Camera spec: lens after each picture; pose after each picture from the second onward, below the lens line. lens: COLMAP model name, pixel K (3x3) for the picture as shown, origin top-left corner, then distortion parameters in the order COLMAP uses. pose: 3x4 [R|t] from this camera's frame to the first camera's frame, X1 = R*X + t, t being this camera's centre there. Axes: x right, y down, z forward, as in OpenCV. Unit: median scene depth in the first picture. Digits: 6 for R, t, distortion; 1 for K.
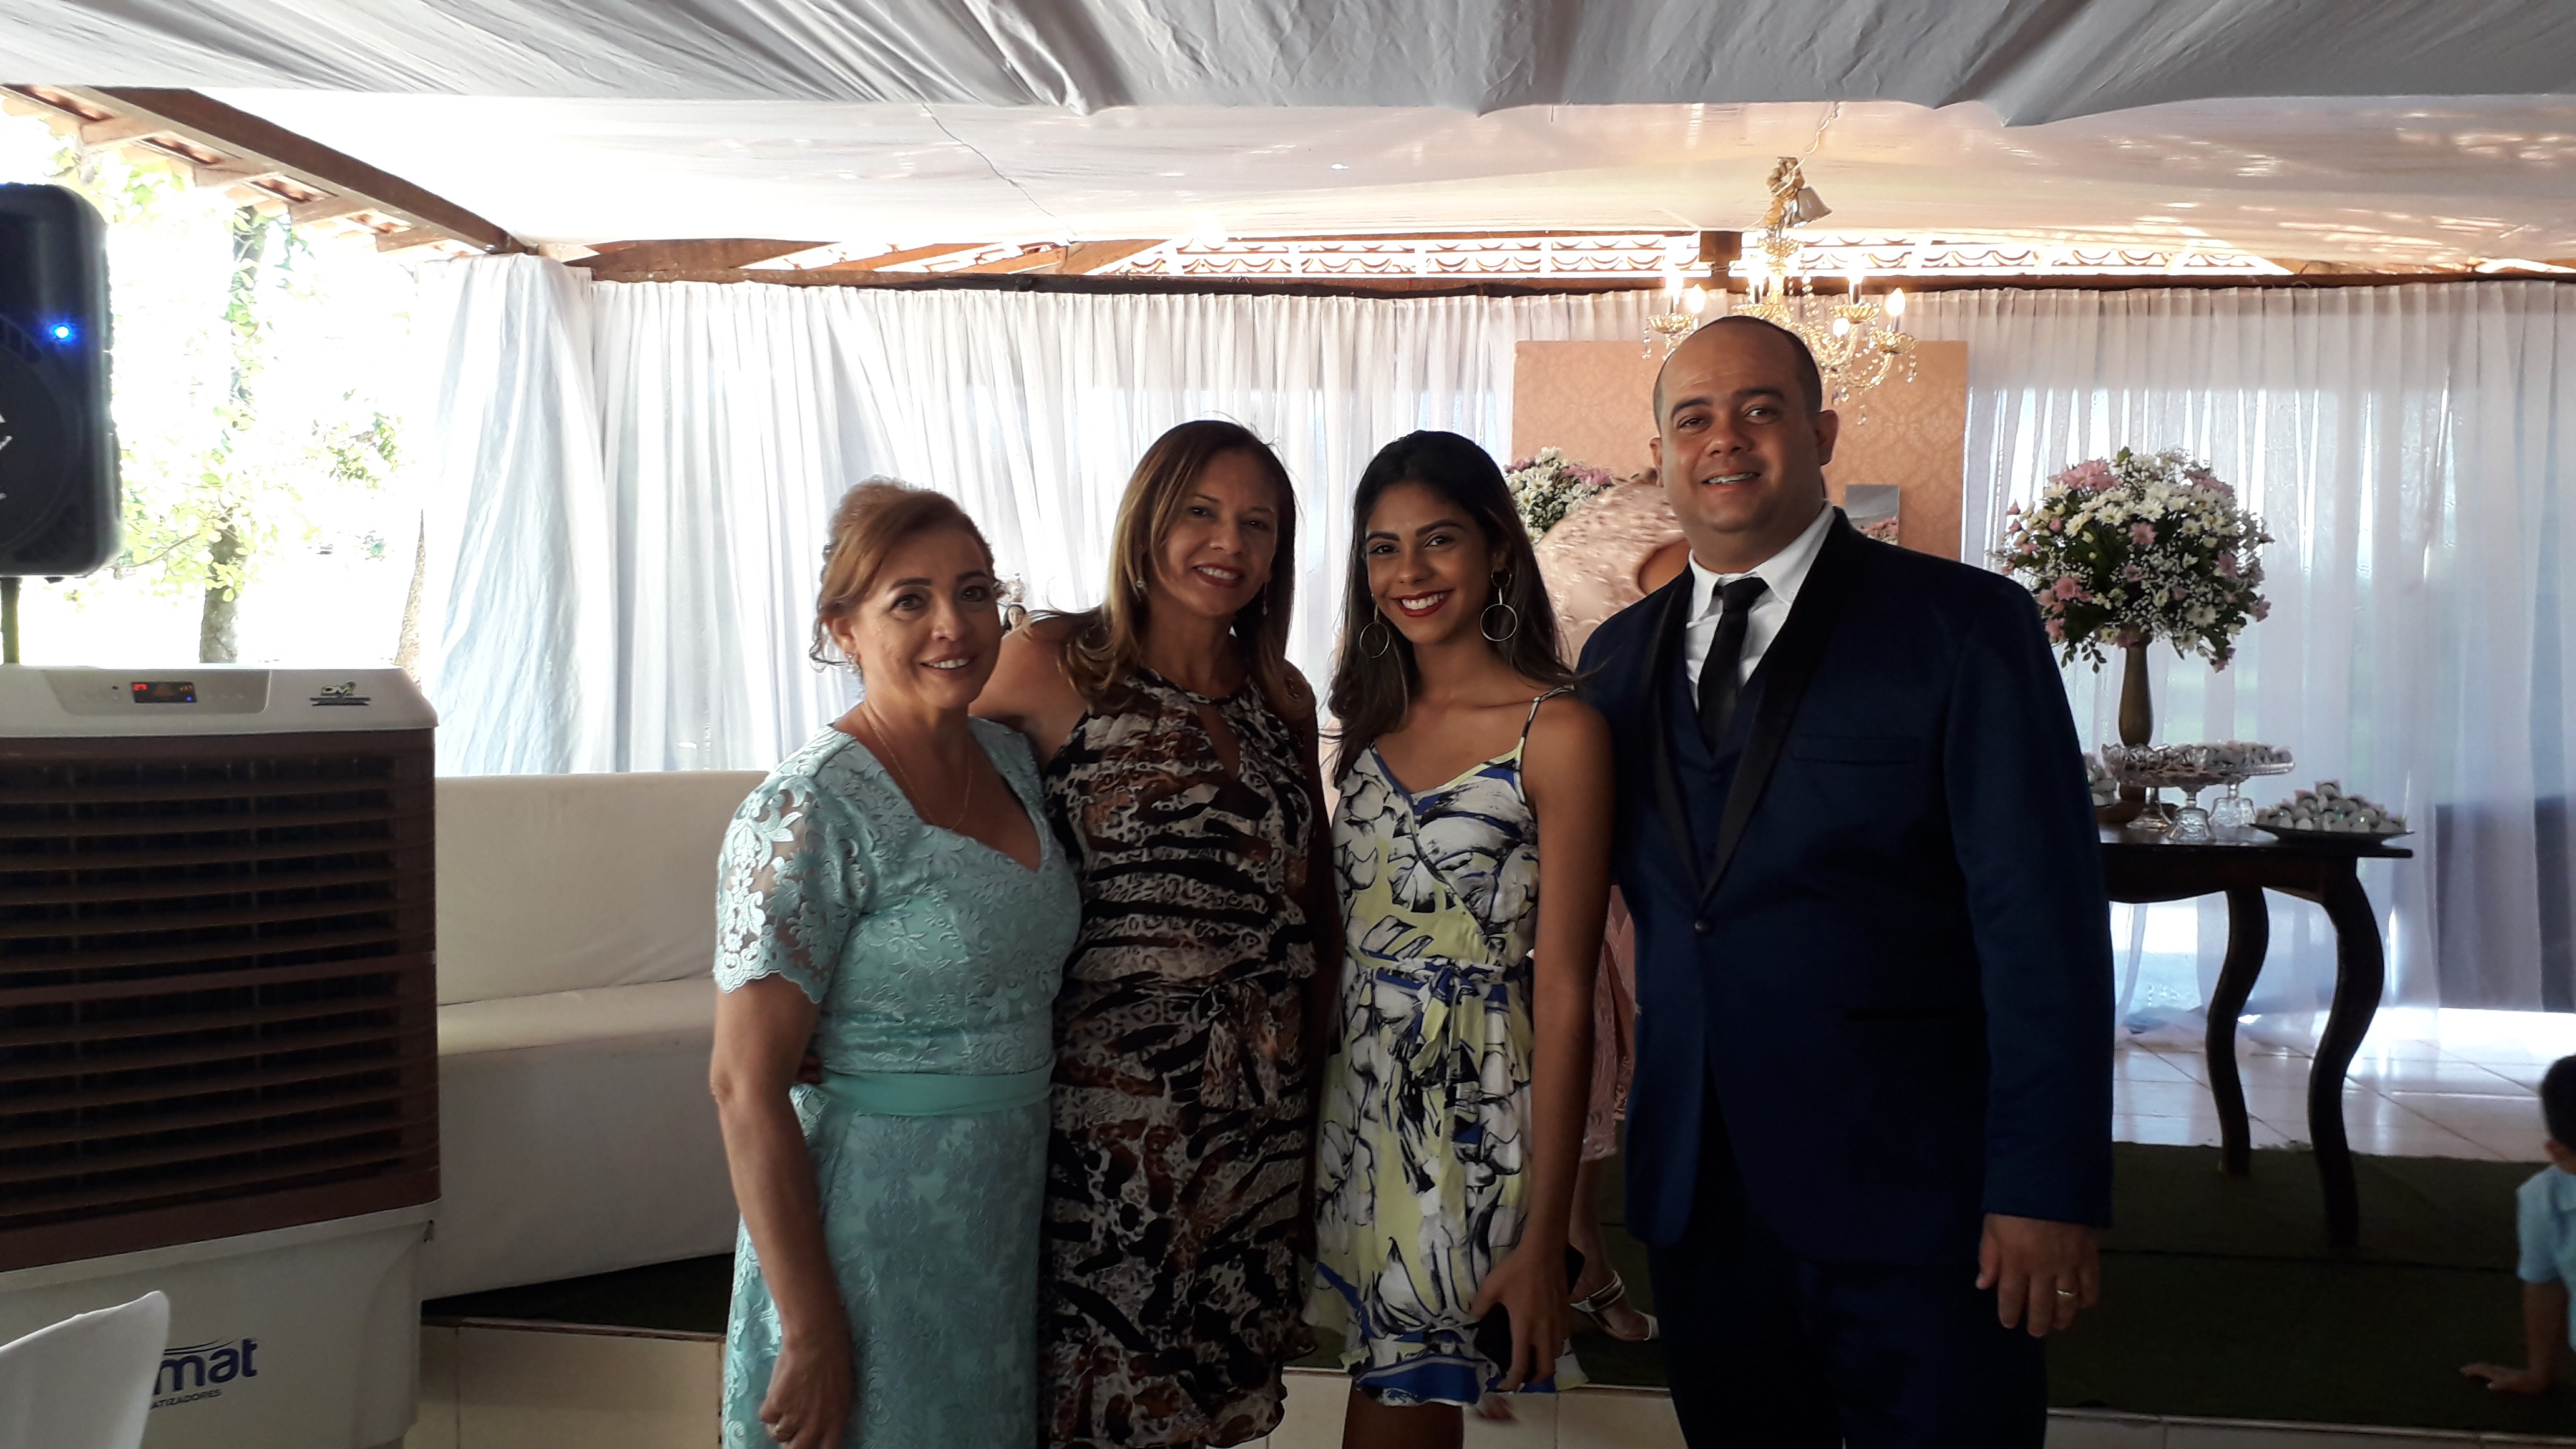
lens RADIAL K [[2073.8, 0, 1282.3], [0, 2073.8, 740.8], [0, 0, 1]] dist [0.062557, -0.107943]
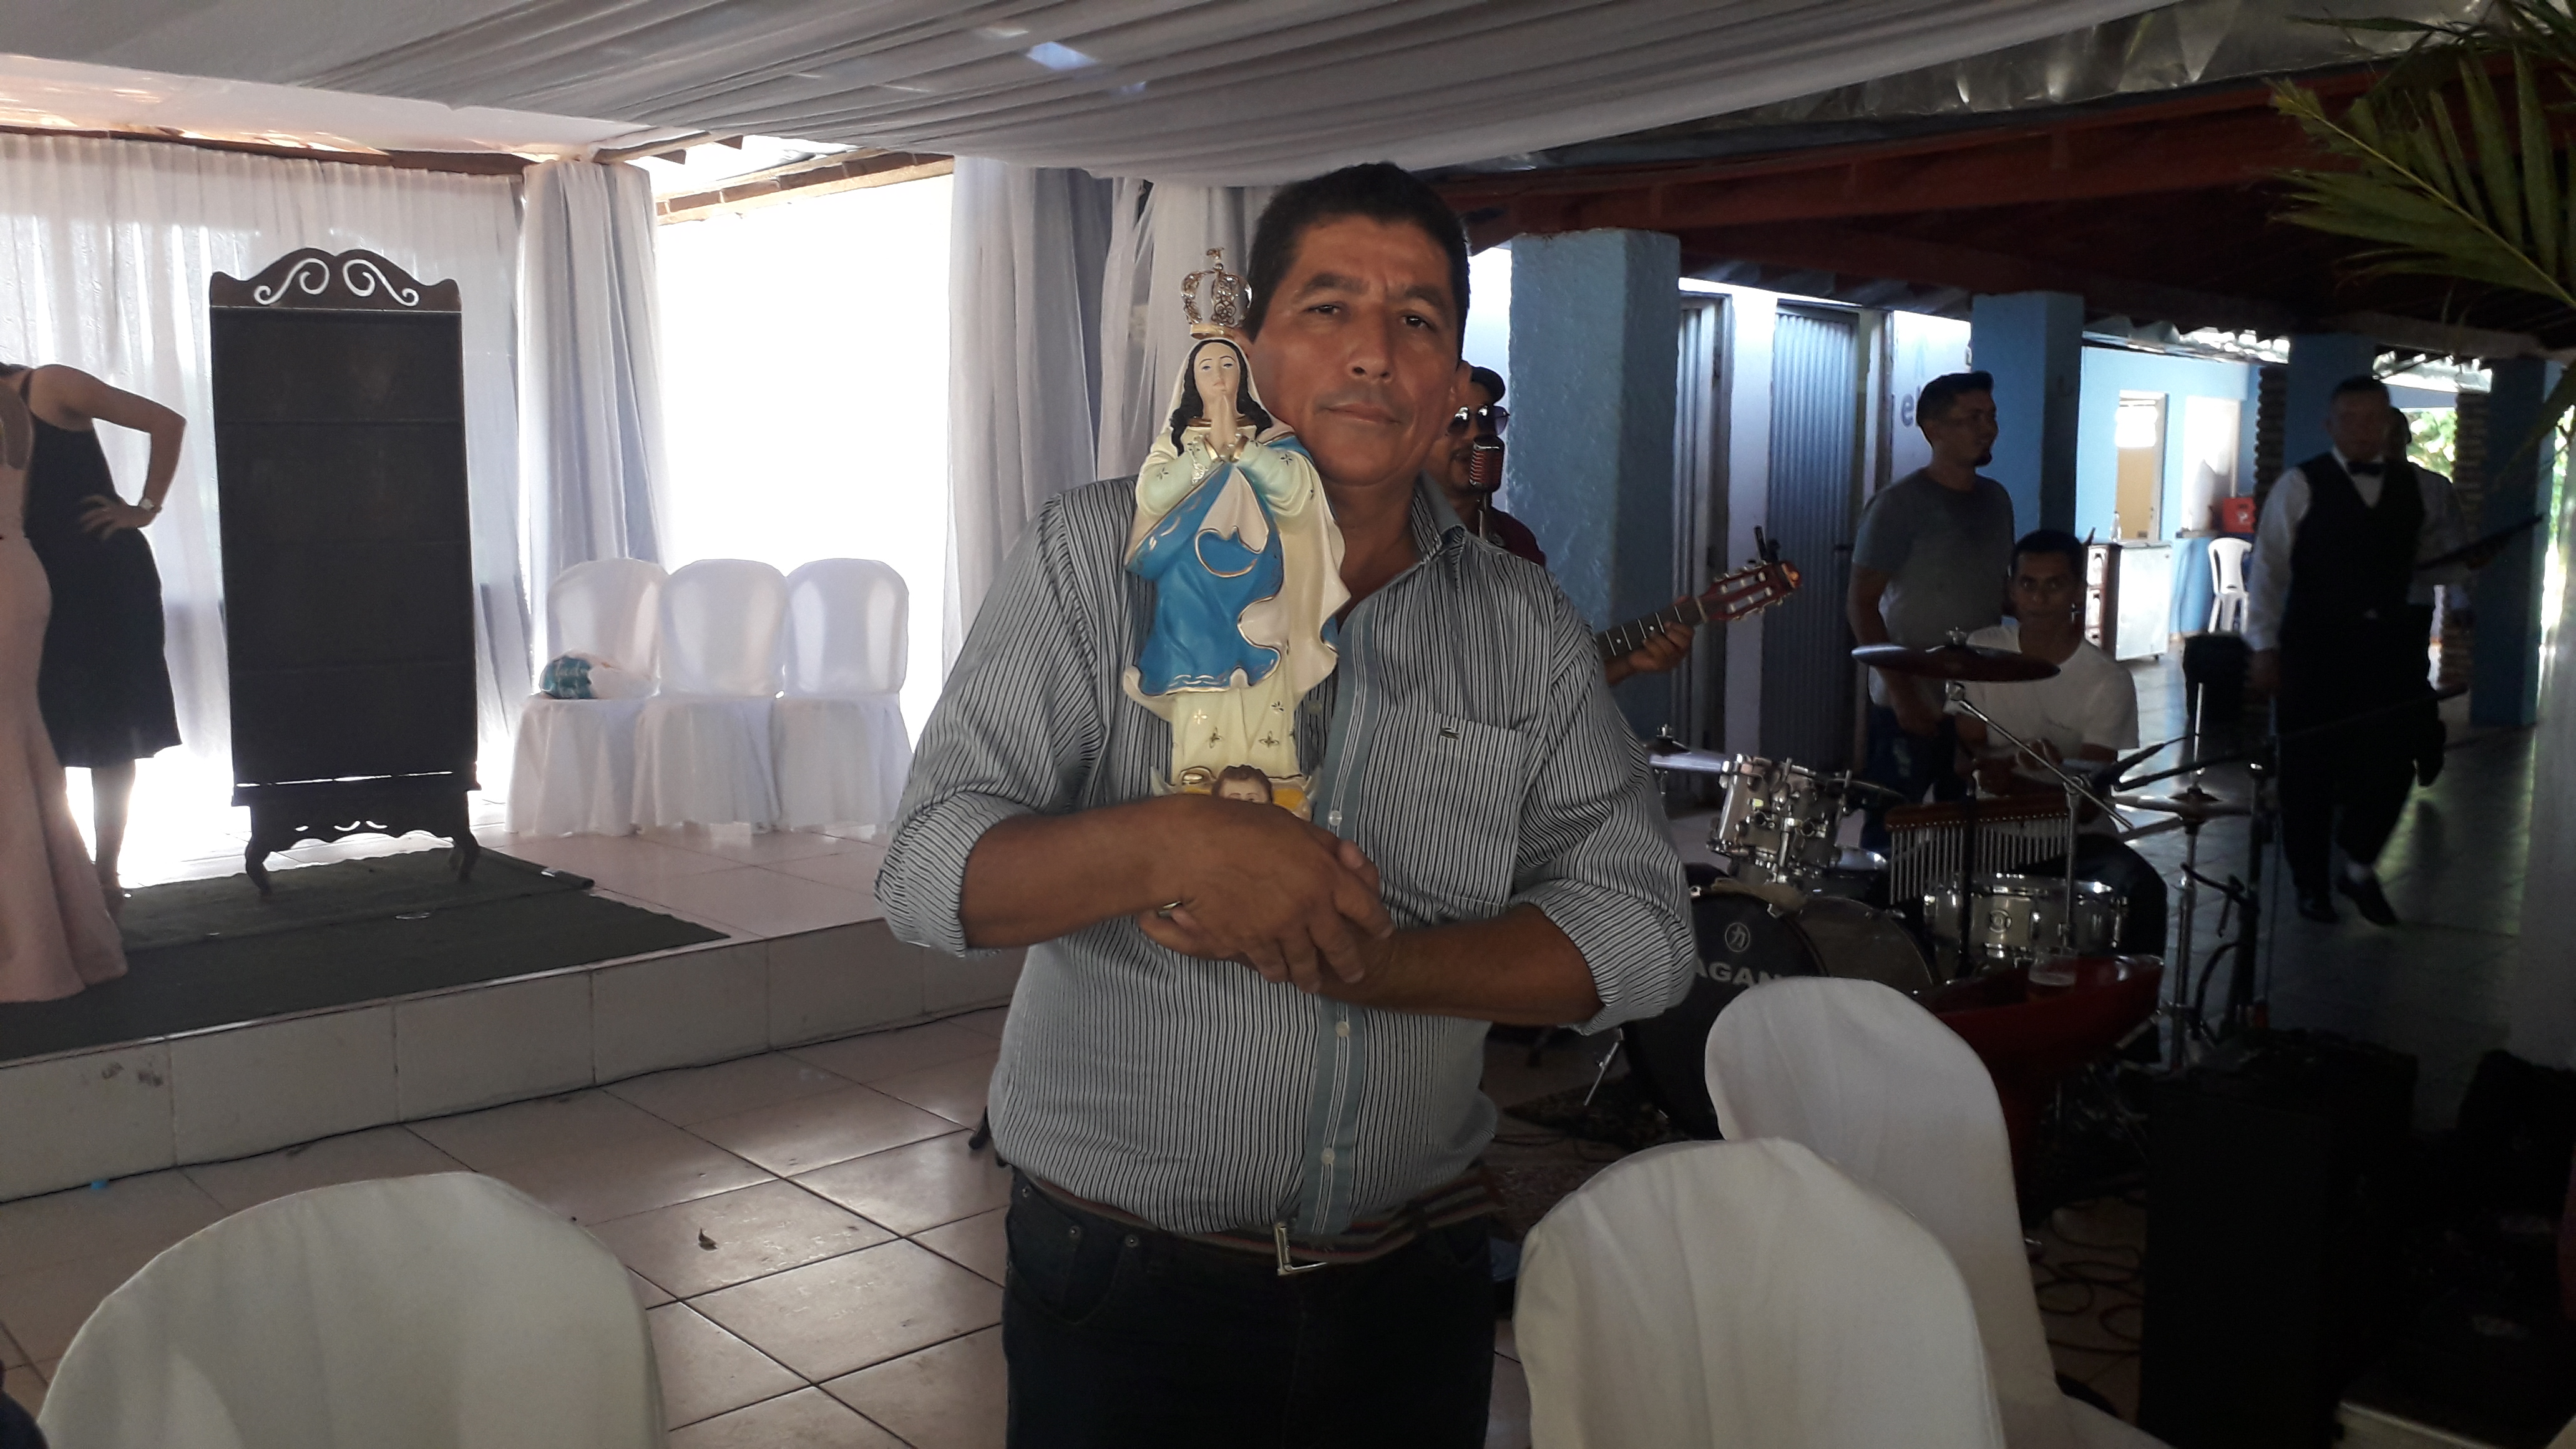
lens RADIAL K [[2073.8, 0, 1287.5], [0, 2073.8, 724.7], [0, 0, 1]] dist [0.062557, -0.107943]
pose [[0.654729, -0.107385, 0.748197, 0.096018], [0.045382, 0.993656, 0.102901, 0.010354], [-0.754500, -0.033418, 0.655449, -0.242755]]
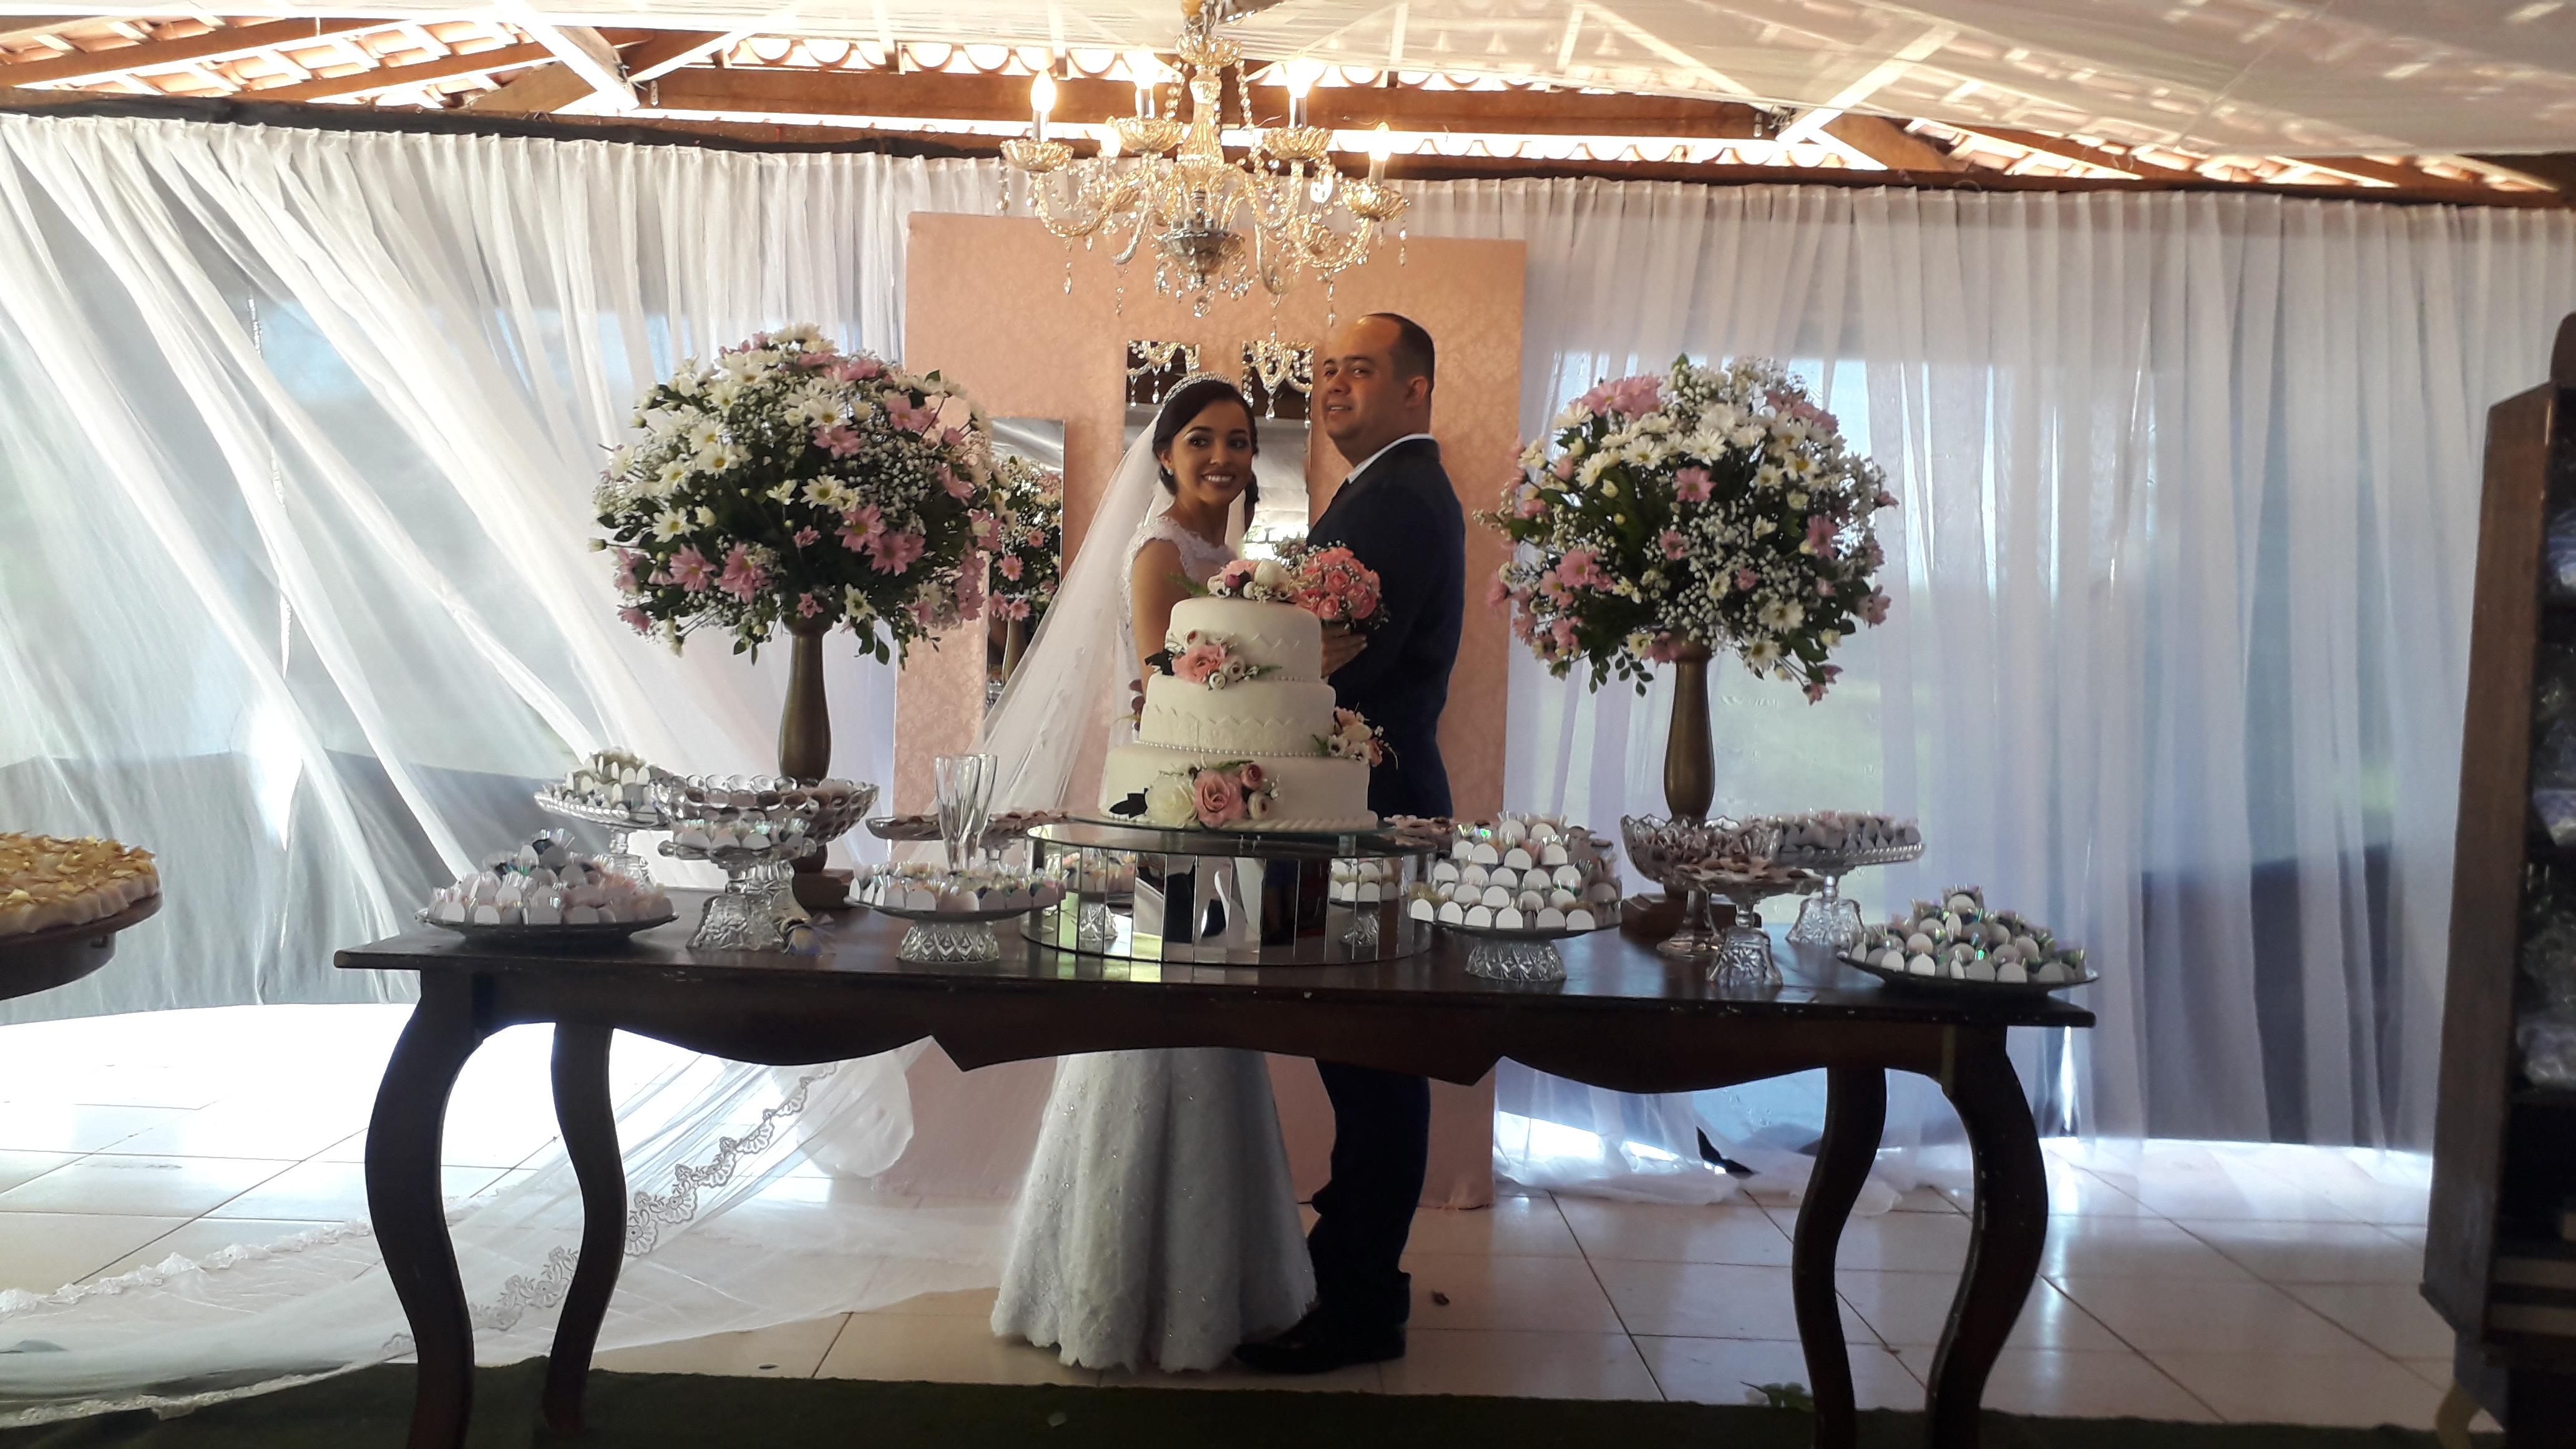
lens RADIAL K [[2073.8, 0, 1284.9], [0, 2073.8, 740.1], [0, 0, 1]] dist [0.062557, -0.107943]
pose [[0.992341, 0.011960, 0.122948, 0.153945], [-0.011780, 0.999928, -0.002187, -0.013752], [-0.122965, 0.000722, 0.992411, 0.283302]]
